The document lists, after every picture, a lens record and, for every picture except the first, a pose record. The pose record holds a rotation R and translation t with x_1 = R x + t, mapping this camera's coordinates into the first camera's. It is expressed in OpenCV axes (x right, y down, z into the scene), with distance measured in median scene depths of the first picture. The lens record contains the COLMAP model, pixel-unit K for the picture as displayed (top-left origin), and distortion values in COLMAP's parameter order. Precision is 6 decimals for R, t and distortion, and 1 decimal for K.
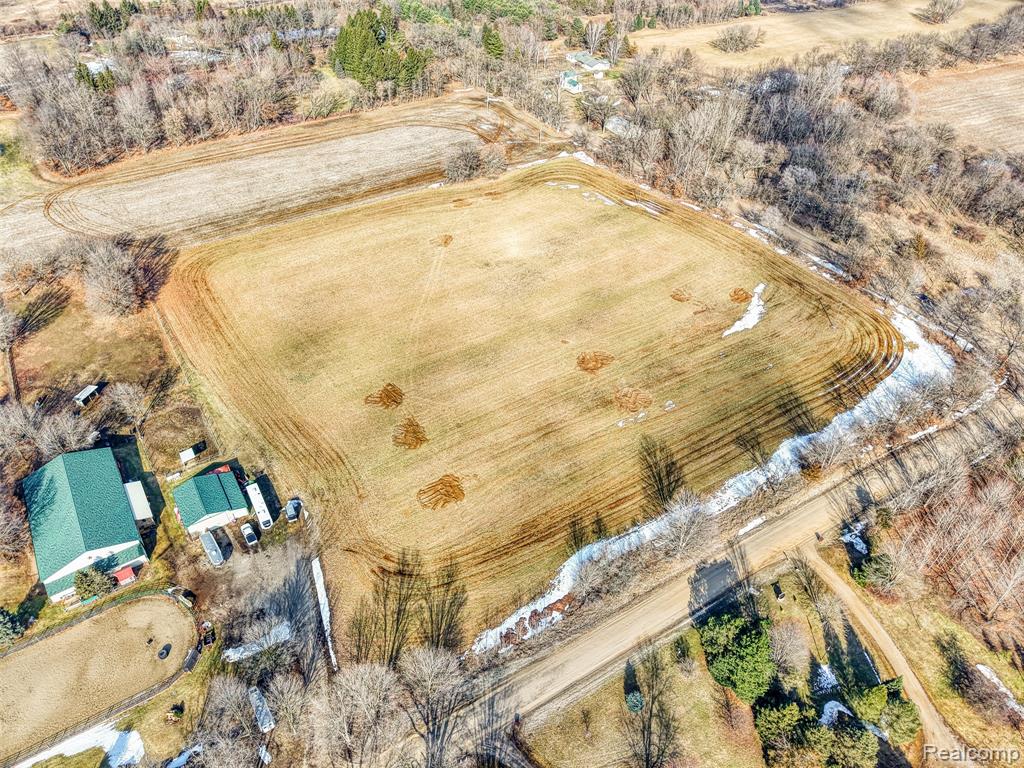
lens RADIAL K [[684.8, 0, 507.9], [0, 684.8, 379.2], [0, 0, 1]] dist [0.014868, -0.012330]
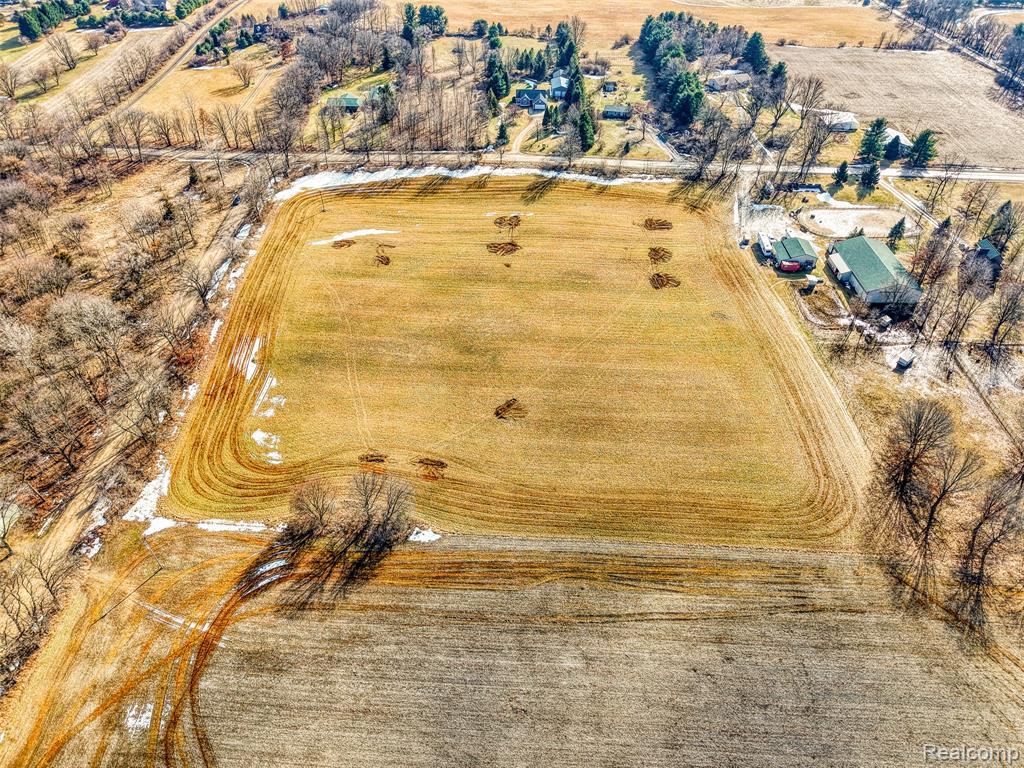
lens RADIAL K [[684.8, 0, 509.3], [0, 684.8, 380.6], [0, 0, 1]] dist [0.014868, -0.012330]
pose [[-0.835916, -0.381655, 0.394440, -0.595168], [0.348269, 0.186612, 0.918632, -1.415425], [-0.424208, 0.905271, -0.023073, 1.519750]]
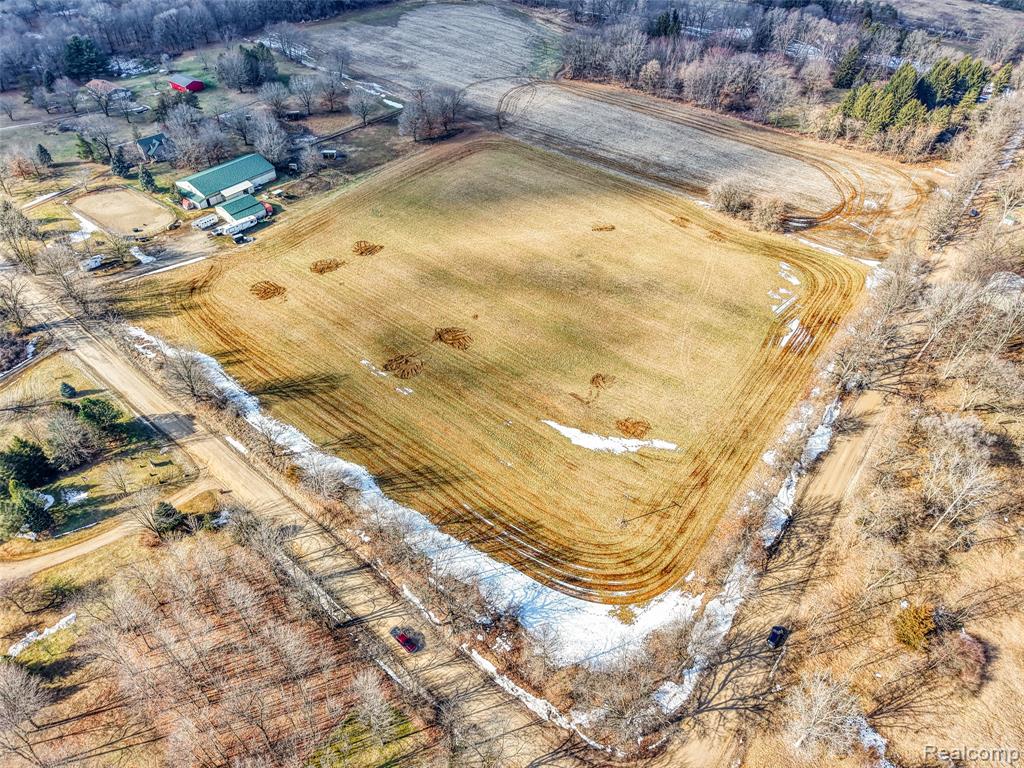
lens RADIAL K [[684.8, 0, 511.0], [0, 684.8, 384.4], [0, 0, 1]] dist [0.014868, -0.012330]
pose [[0.326532, 0.623689, -0.710204, 1.100131], [-0.636552, 0.700549, 0.322541, -0.429289], [0.698698, 0.346762, 0.625762, 0.554938]]
